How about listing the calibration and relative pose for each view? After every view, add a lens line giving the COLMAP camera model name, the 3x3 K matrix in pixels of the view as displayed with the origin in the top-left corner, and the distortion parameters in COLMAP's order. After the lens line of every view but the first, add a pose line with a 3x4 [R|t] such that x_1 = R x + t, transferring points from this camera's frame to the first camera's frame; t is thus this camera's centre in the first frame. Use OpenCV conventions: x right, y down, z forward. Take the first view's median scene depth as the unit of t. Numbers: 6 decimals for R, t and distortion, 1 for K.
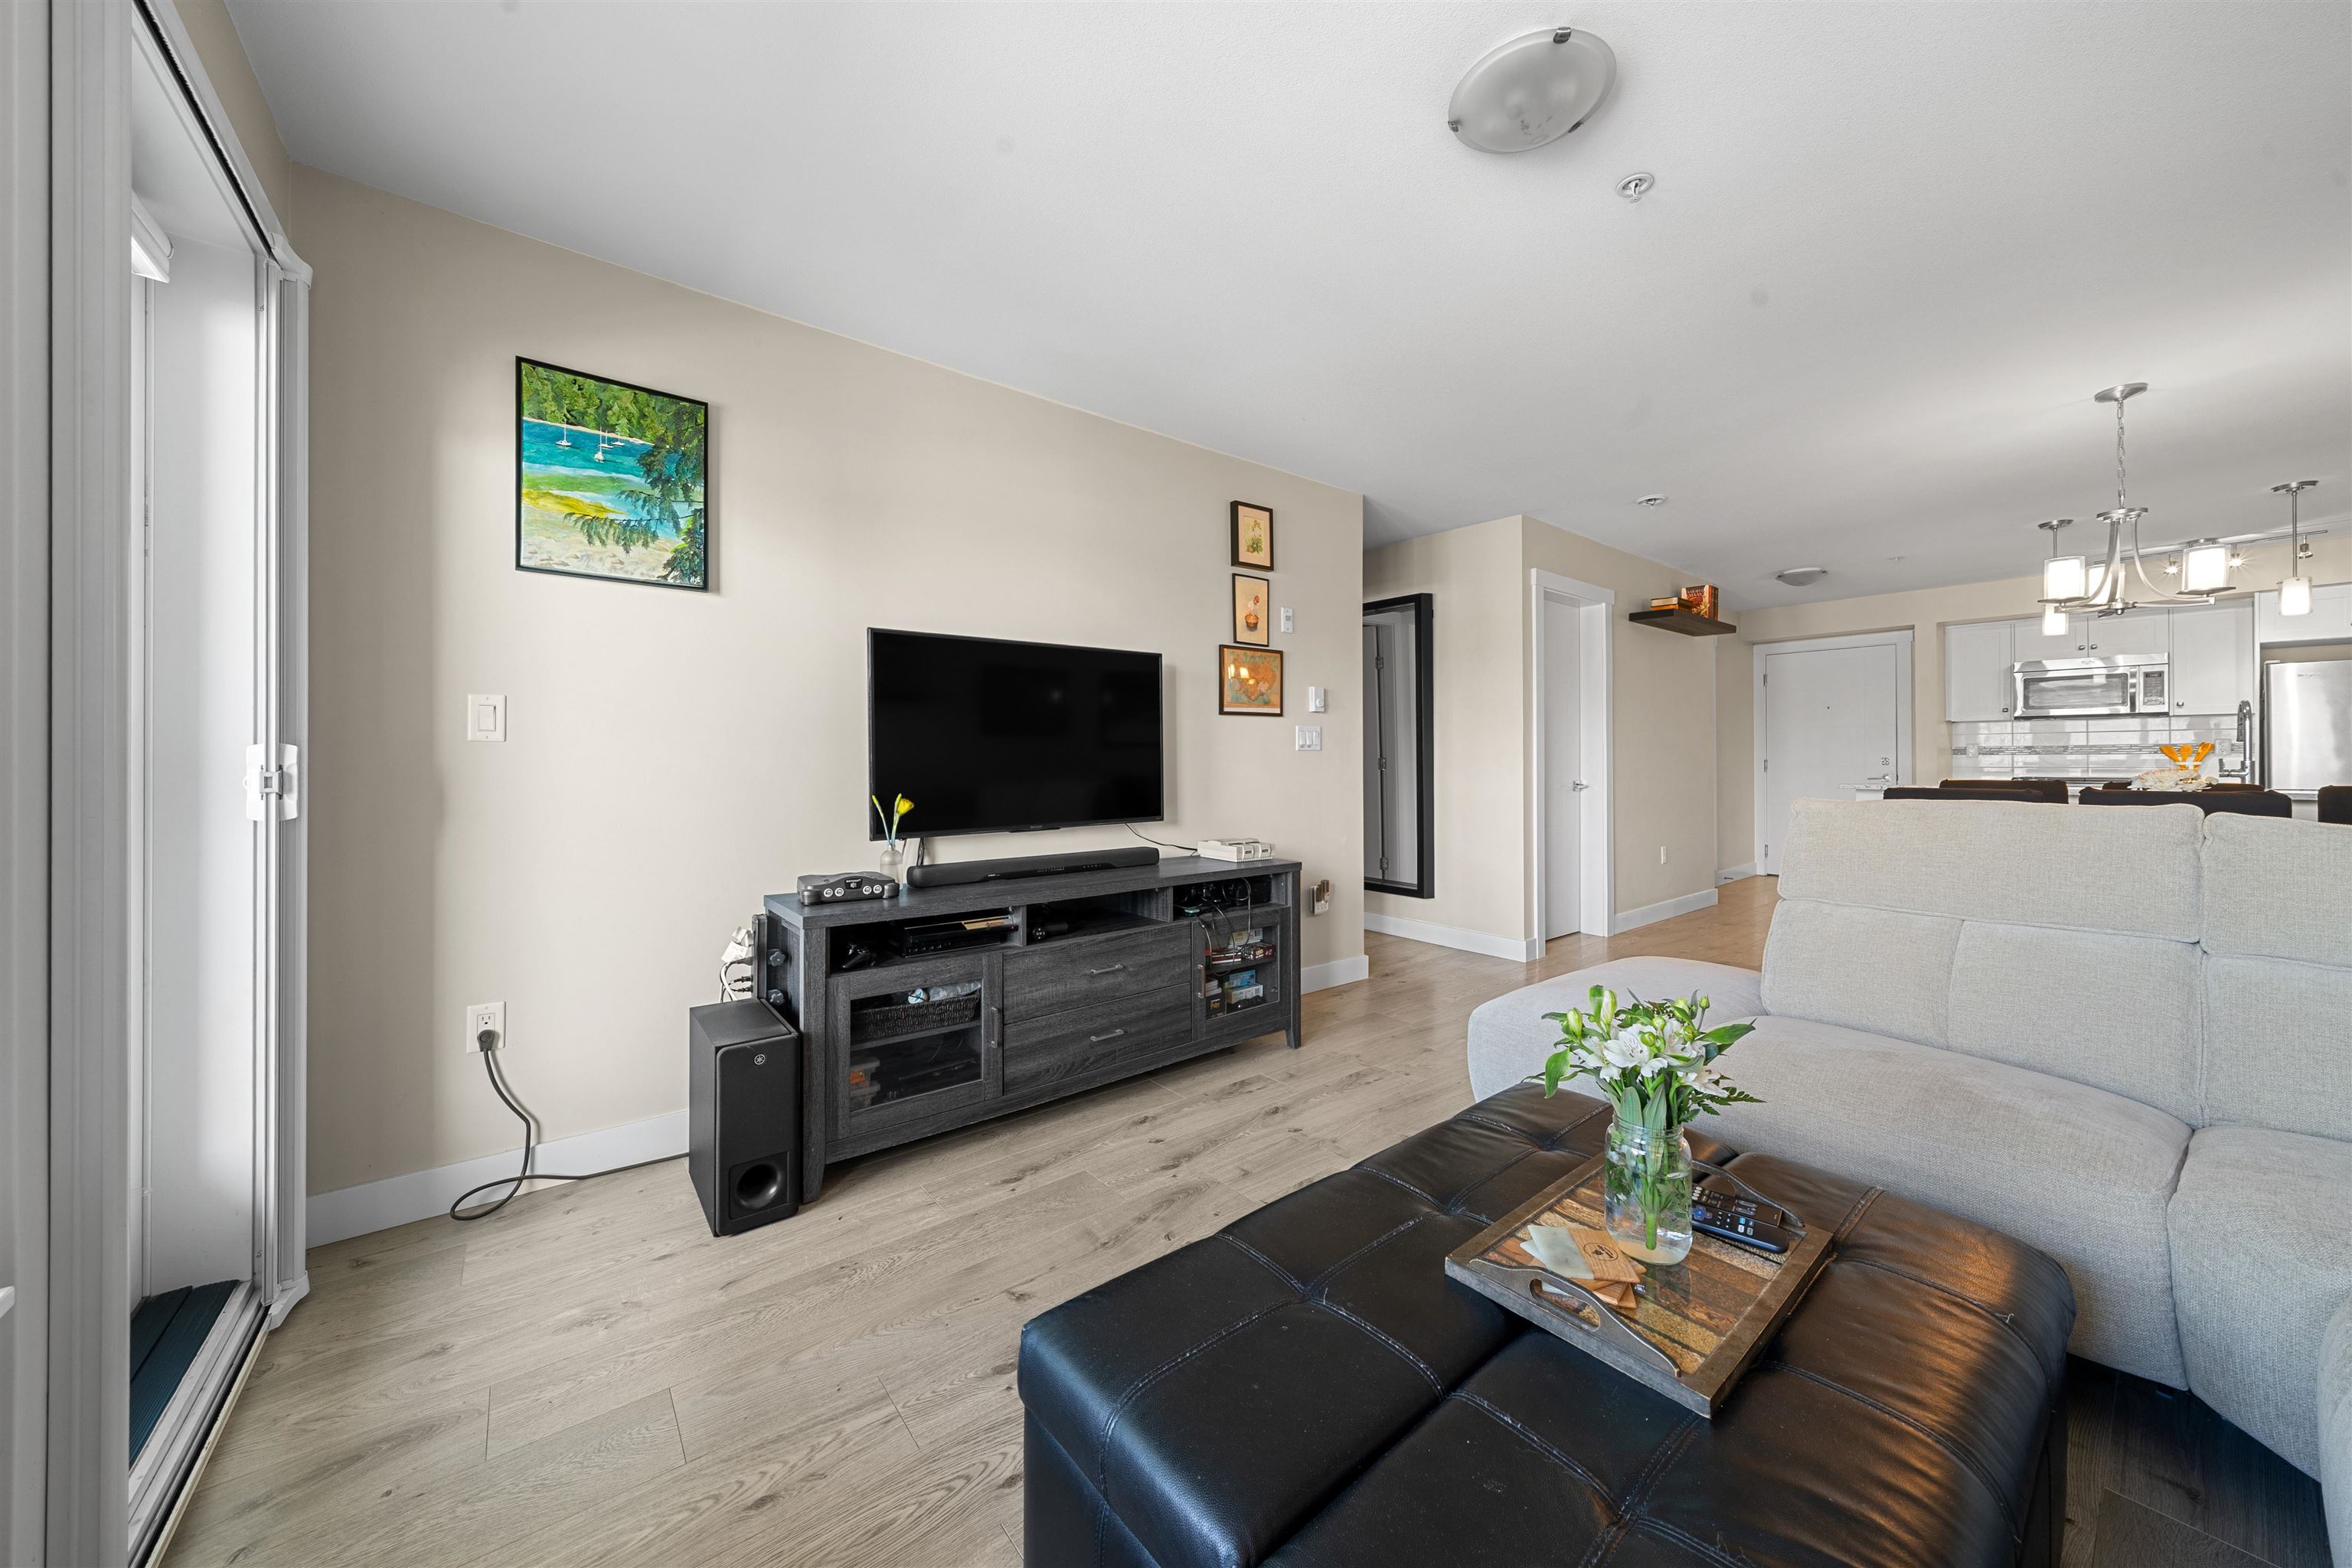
lens RADIAL K [[810.6, 0, 1167.9], [0, 810.6, 767.4], [0, 0, 1]] dist [-0.008224, -0.000193]
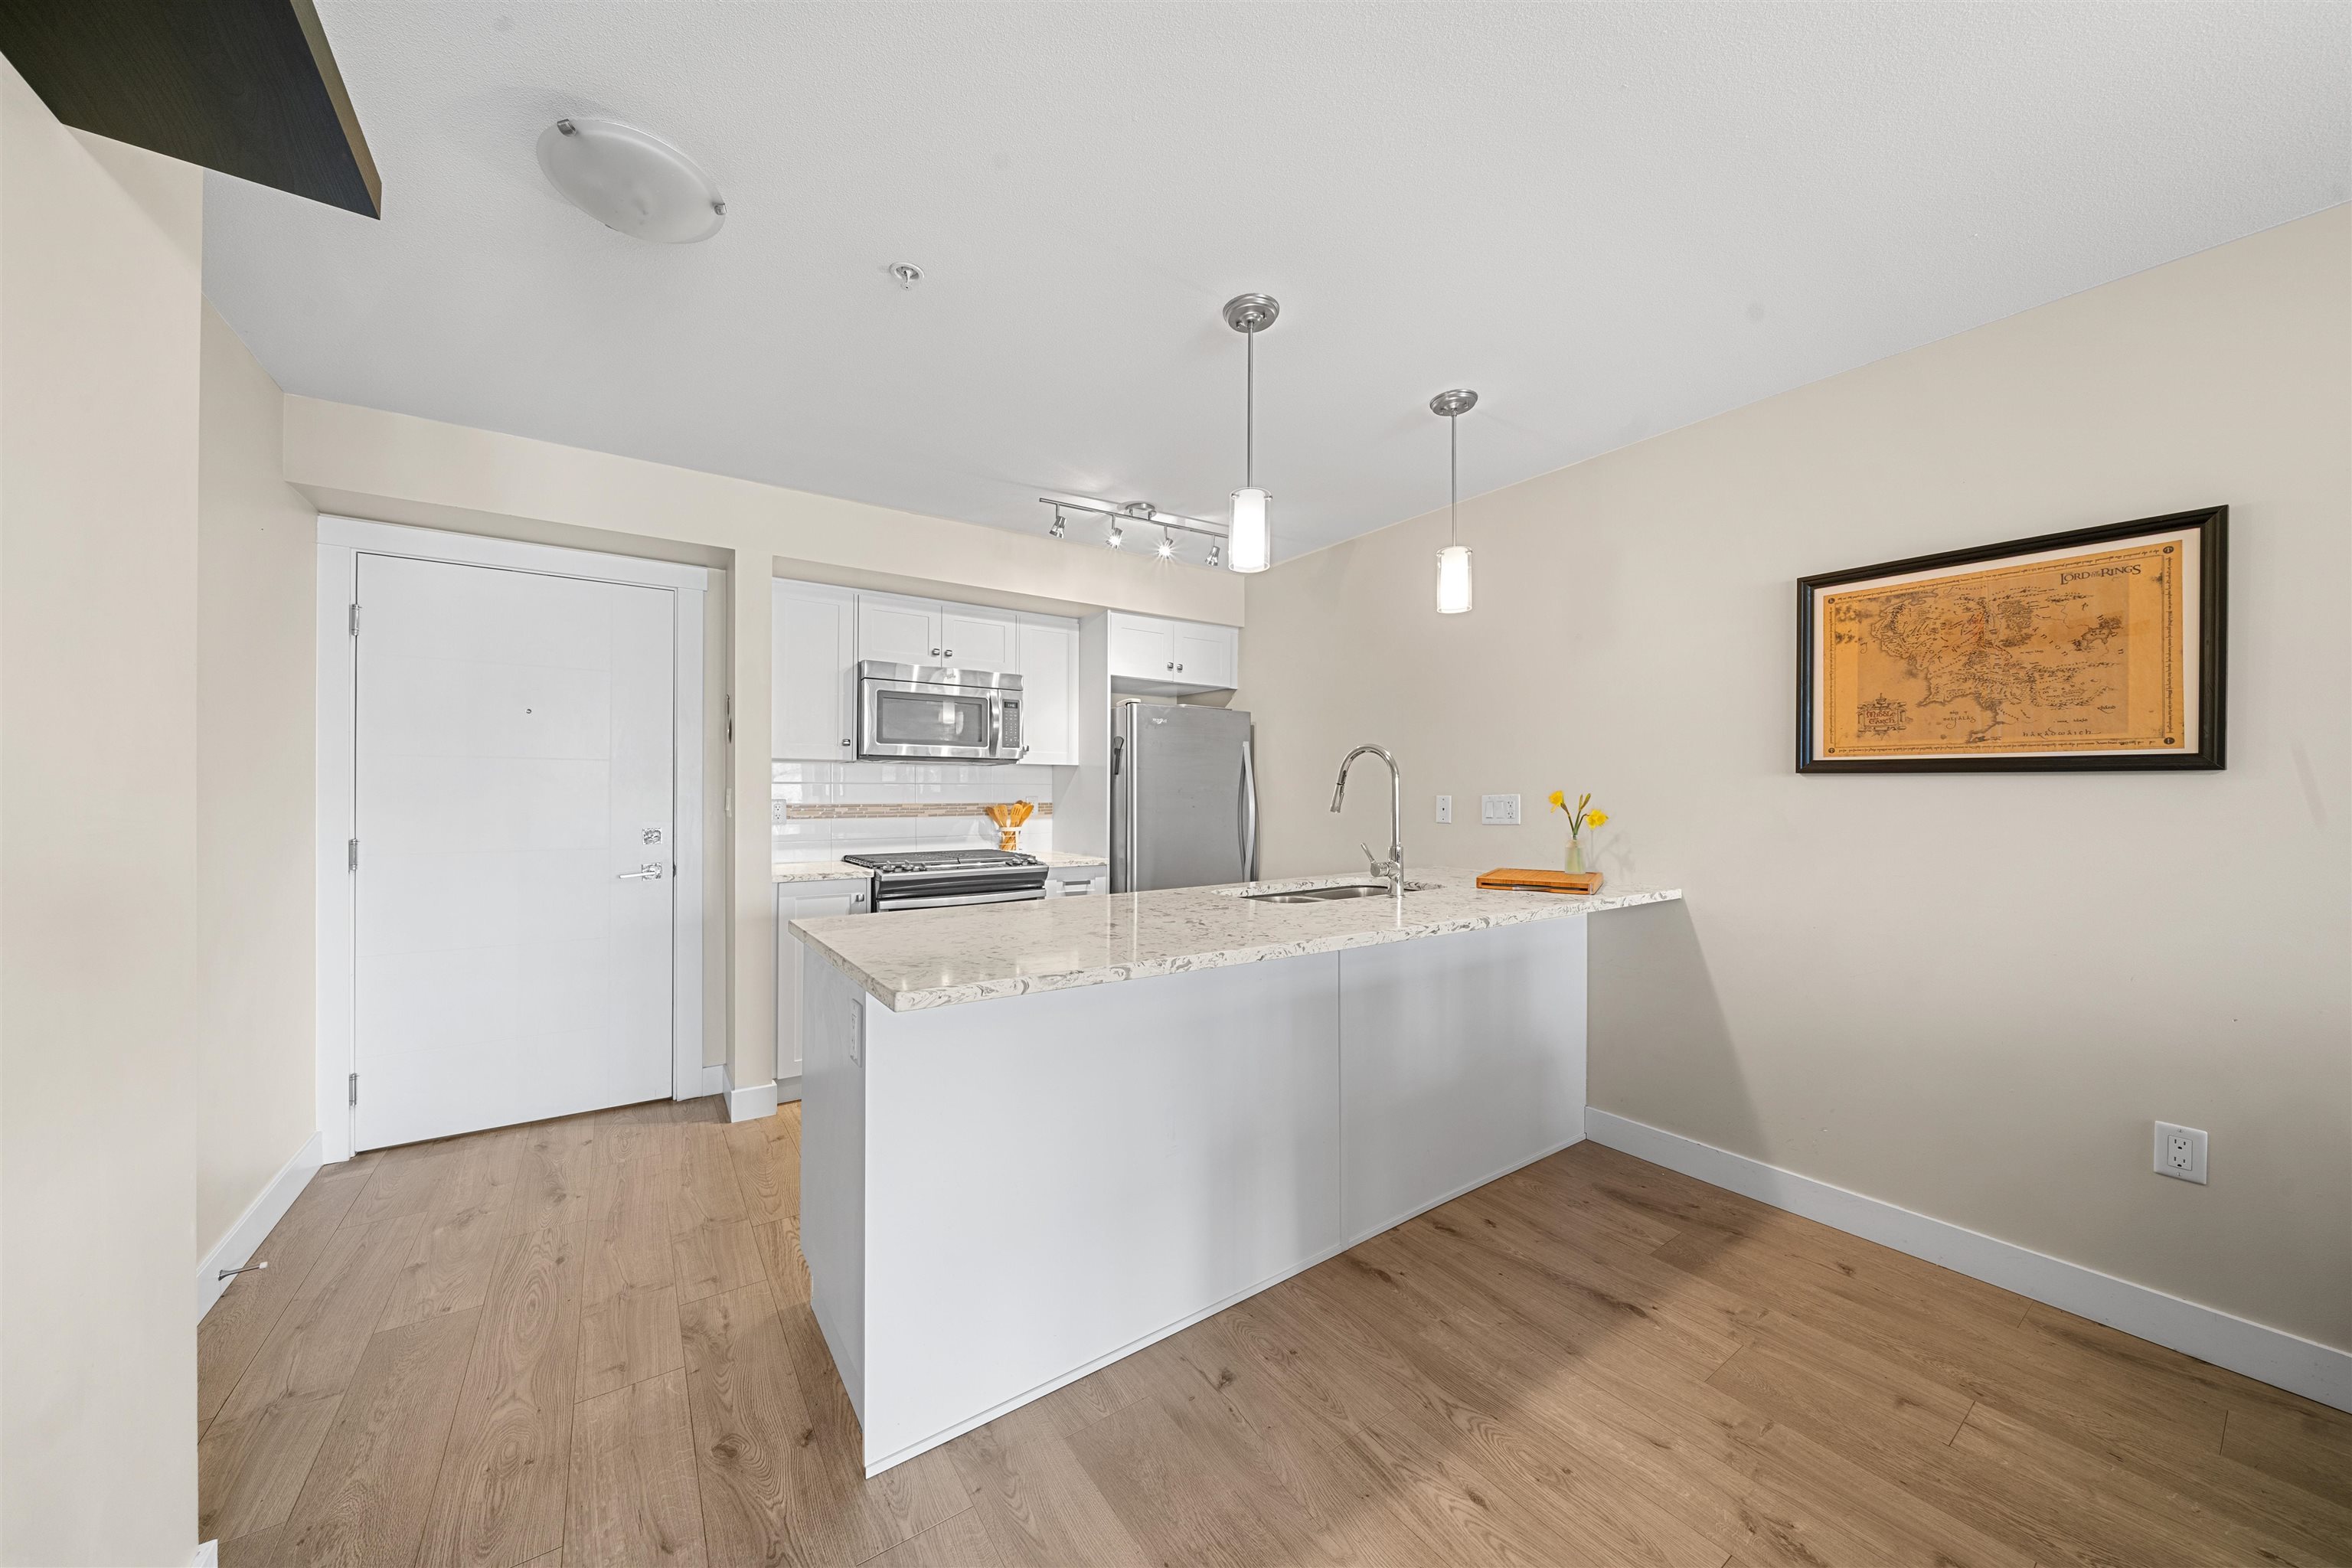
lens RADIAL K [[810.6, 0, 1178.6], [0, 810.6, 784.7], [0, 0, 1]] dist [-0.008224, -0.000193]
pose [[0.065879, 0.020867, 0.997609, 0.536161], [0.005308, 0.999760, -0.021263, -0.030424], [-0.997814, 0.006696, 0.065752, 0.803262]]
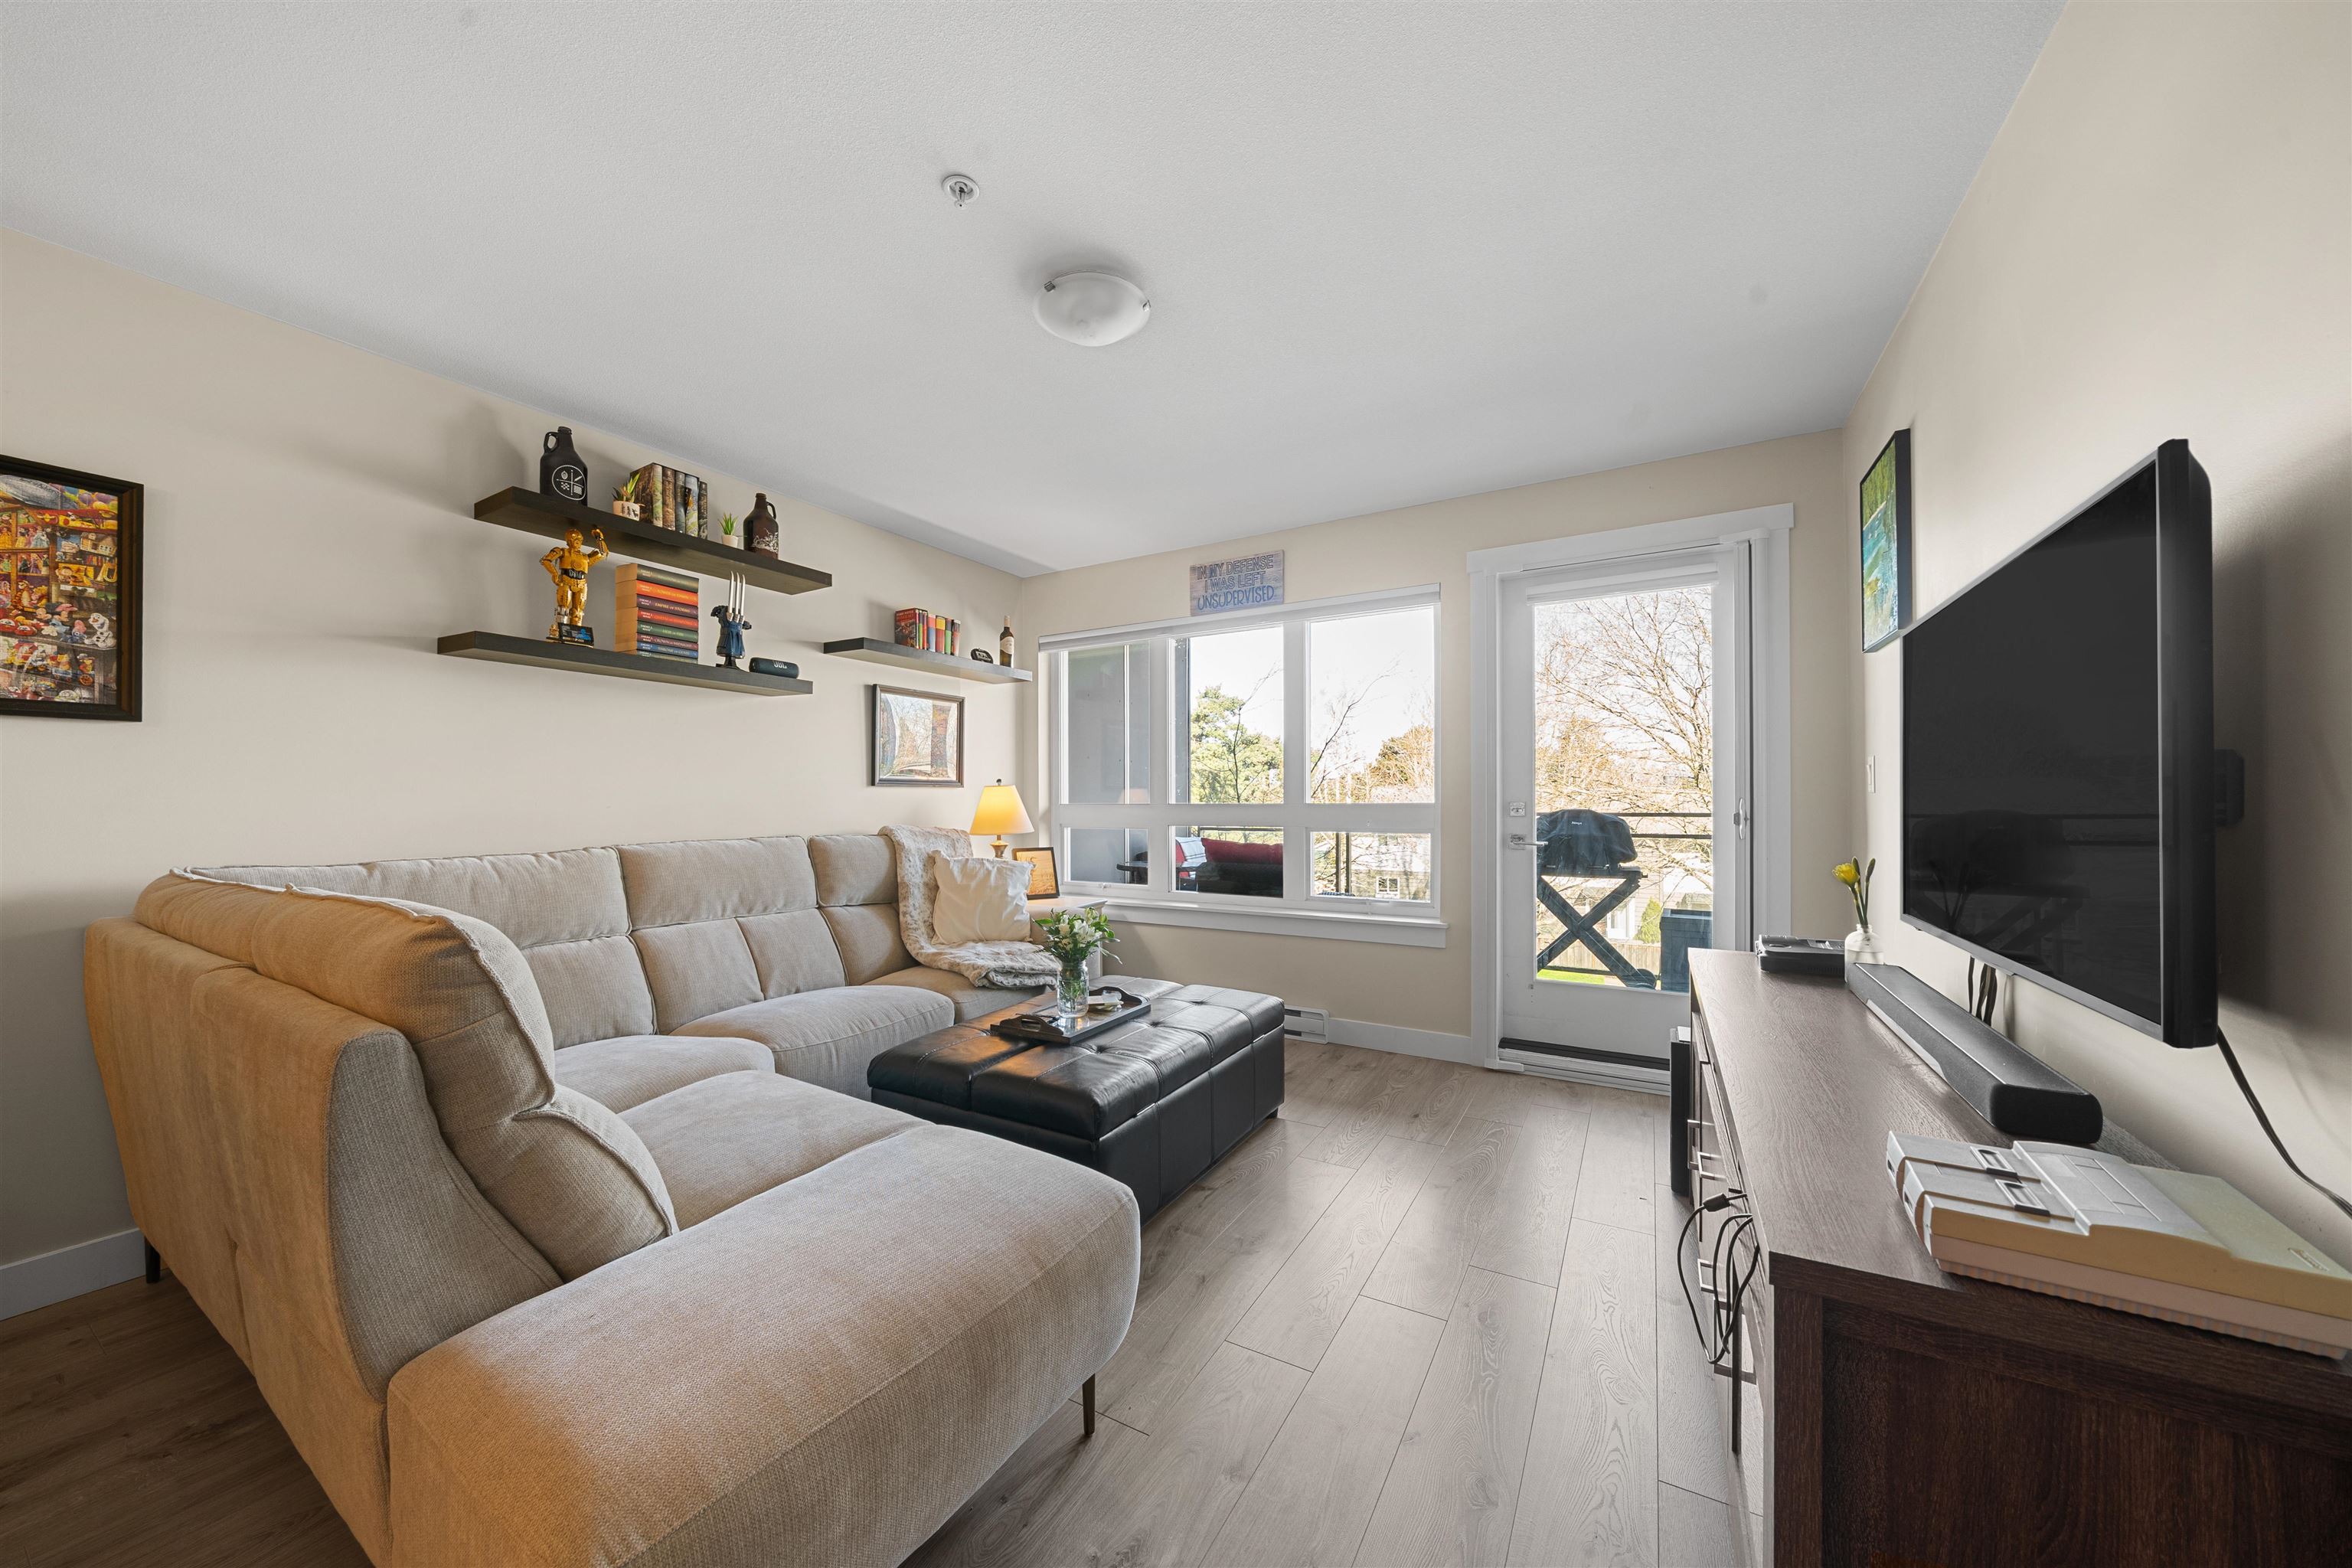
lens RADIAL K [[810.6, 0, 1177.4], [0, 810.6, 790.1], [0, 0, 1]] dist [-0.008224, -0.000193]
pose [[-0.932256, 0.008255, -0.361704, 0.943971], [0.015467, 0.999735, -0.017049, -0.023037], [0.361468, -0.021489, -0.932137, 1.190487]]
